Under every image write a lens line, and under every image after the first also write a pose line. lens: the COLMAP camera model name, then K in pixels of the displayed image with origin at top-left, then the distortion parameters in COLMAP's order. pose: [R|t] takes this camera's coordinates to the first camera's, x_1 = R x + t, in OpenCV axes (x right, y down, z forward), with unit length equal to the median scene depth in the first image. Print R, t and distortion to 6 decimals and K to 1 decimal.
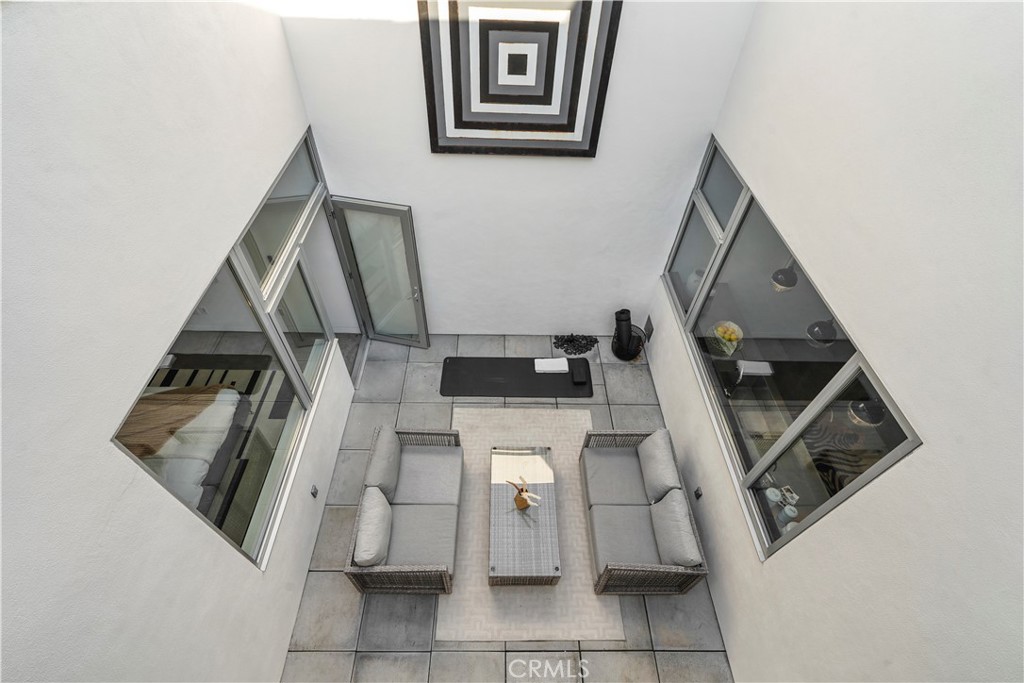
lens RADIAL K [[472.4, 0, 511.1], [0, 472.4, 340.4], [0, 0, 1]] dist [-0.003488, -0.000753]
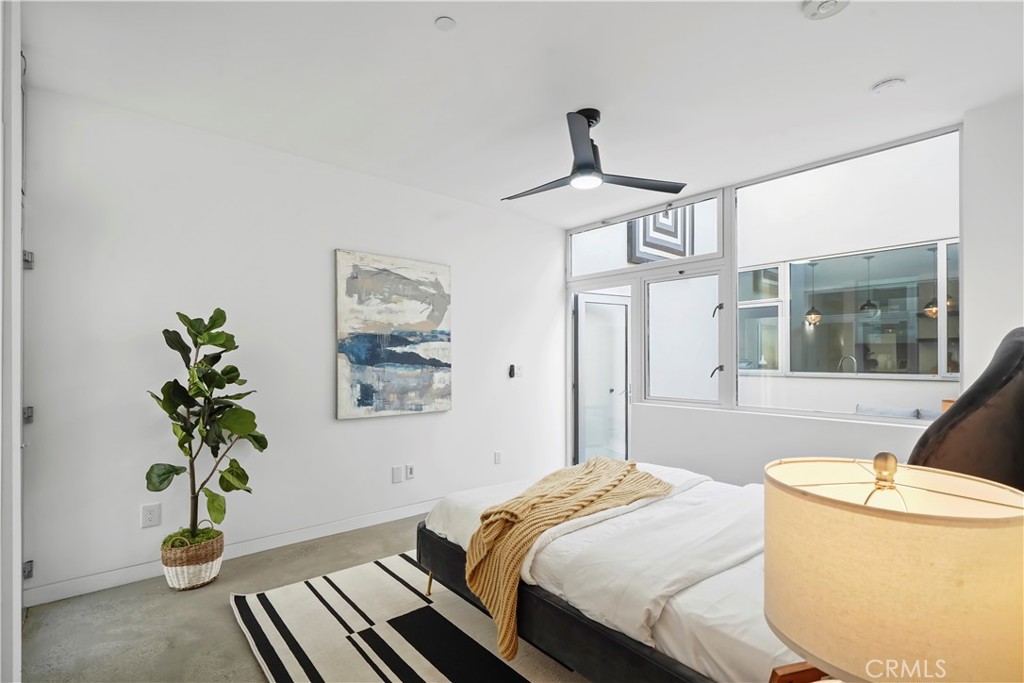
lens RADIAL K [[474.6, 0, 511.7], [0, 474.6, 357.9], [0, 0, 1]] dist [-0.000976, -0.000159]
pose [[0.765251, -0.038155, 0.642600, -1.370578], [0.497562, 0.668430, -0.552842, 0.379577], [-0.408440, 0.742796, 0.530501, 0.655469]]
